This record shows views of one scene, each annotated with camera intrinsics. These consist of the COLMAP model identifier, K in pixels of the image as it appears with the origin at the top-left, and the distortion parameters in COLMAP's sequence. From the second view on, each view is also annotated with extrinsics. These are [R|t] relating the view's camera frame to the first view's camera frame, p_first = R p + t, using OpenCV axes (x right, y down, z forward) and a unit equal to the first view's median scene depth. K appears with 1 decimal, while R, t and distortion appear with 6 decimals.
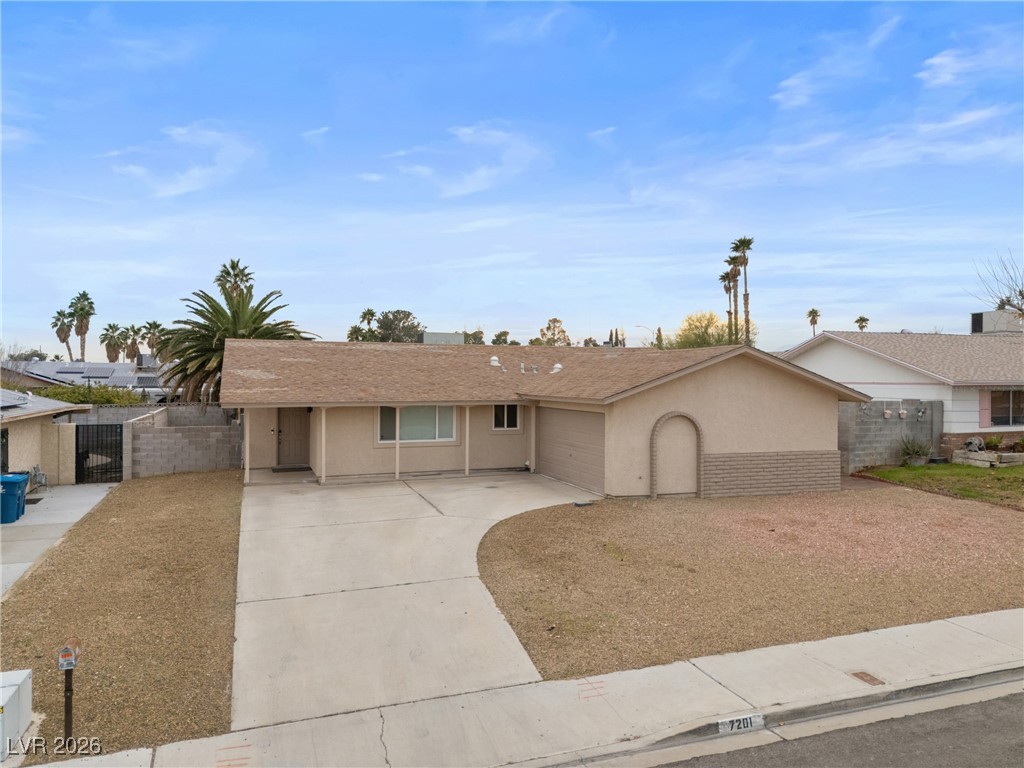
lens RADIAL K [[737.6, 0, 512.0], [0, 737.6, 384.0], [0, 0, 1]] dist [0.076383, -0.061060]
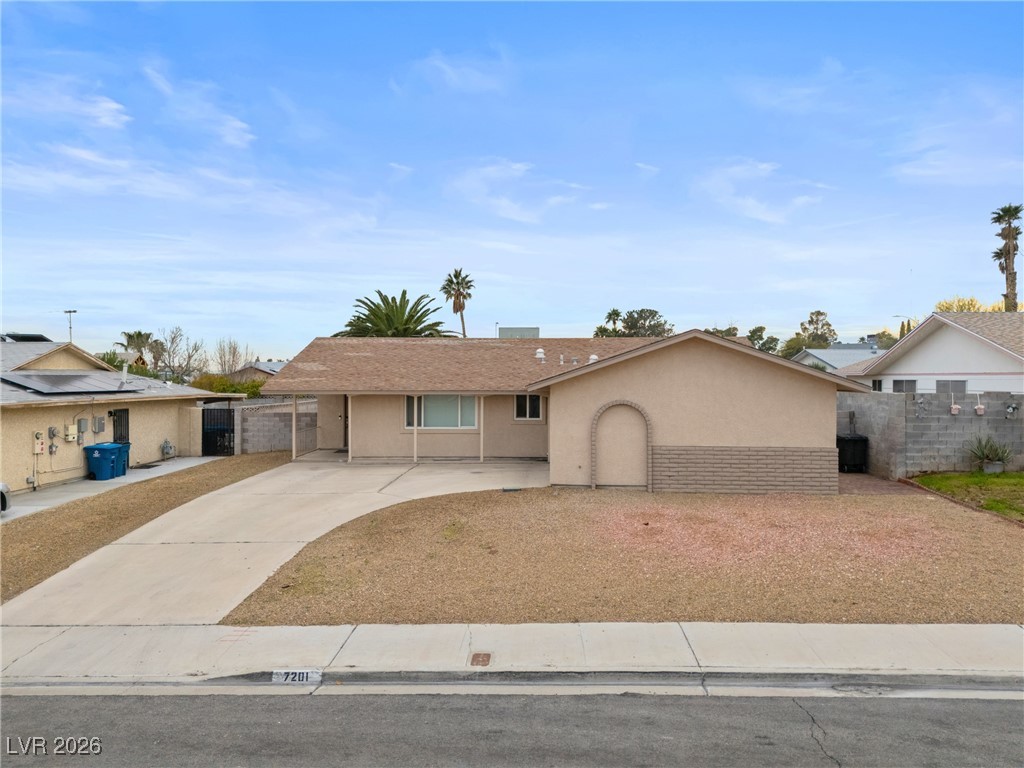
lens RADIAL K [[748.8, 0, 542.0], [0, 748.8, 368.4], [0, 0, 1]] dist [0.078331, -0.062625]
pose [[0.924297, -0.007657, -0.381597, 0.421035], [-0.001274, 0.999731, -0.023145, 0.015738], [0.381672, 0.021879, 0.924039, 0.049766]]
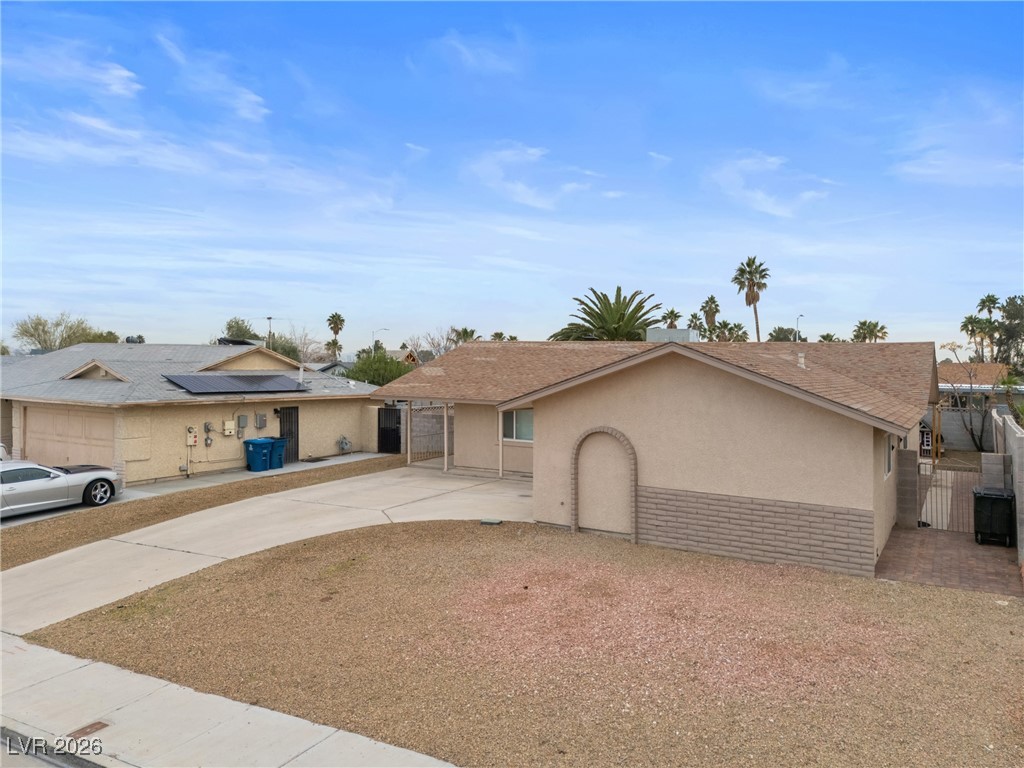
lens RADIAL K [[787.1, 0, 598.2], [0, 787.1, 363.5], [0, 0, 1]] dist [0.092247, -0.061059]
pose [[0.664485, 0.008180, -0.747257, 0.712522], [-0.025167, 0.999618, -0.011437, -0.017317], [0.746877, 0.026406, 0.664437, 0.365032]]
